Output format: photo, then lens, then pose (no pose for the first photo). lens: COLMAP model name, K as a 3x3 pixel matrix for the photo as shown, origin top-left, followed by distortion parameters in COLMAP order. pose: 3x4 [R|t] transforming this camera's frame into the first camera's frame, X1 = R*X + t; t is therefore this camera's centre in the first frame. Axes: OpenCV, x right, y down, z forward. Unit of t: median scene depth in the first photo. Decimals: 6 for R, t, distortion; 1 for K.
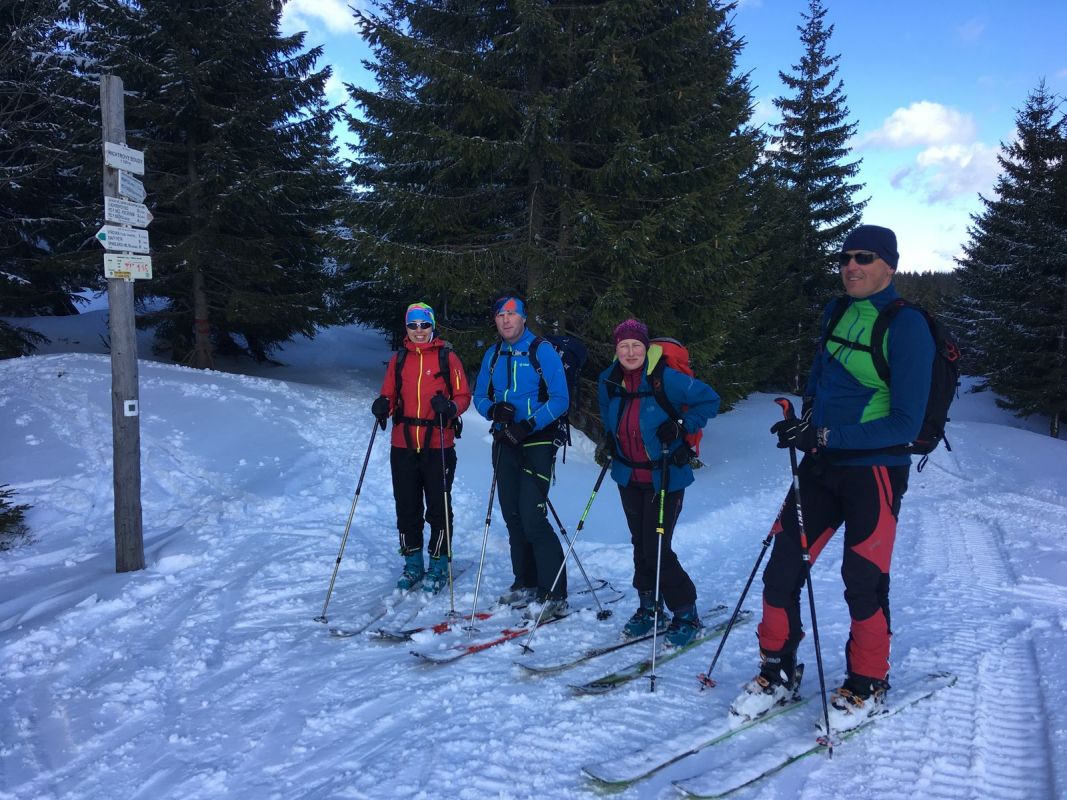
lens RADIAL K [[903.3, 0, 534.7], [0, 903.3, 404.5], [0, 0, 1]] dist [0.019814, -0.006433]
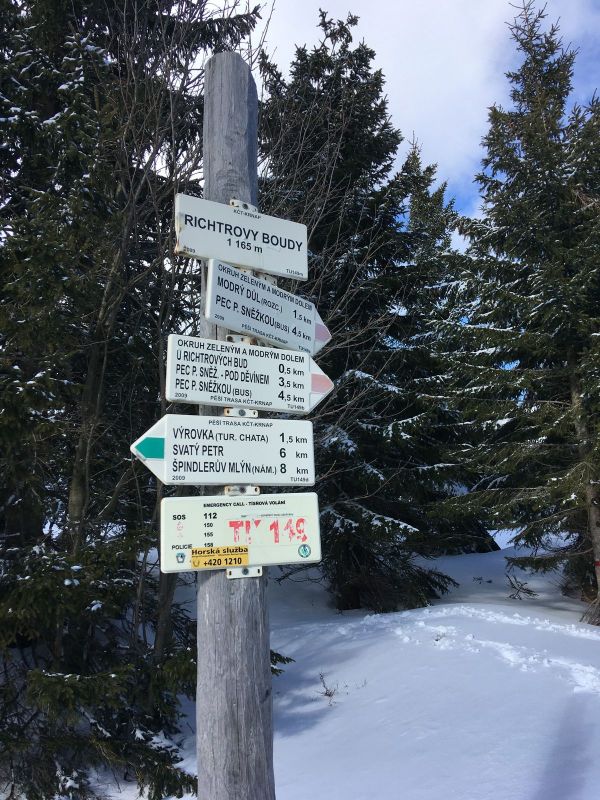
lens RADIAL K [[677.3, 0, 301.1], [0, 677.3, 404.4], [0, 0, 1]] dist [0.019814, -0.006433]
pose [[0.704890, -0.176666, -0.686964, -0.253331], [-0.027585, 0.960927, -0.275425, -0.127943], [0.708780, 0.213094, 0.672475, 0.833841]]
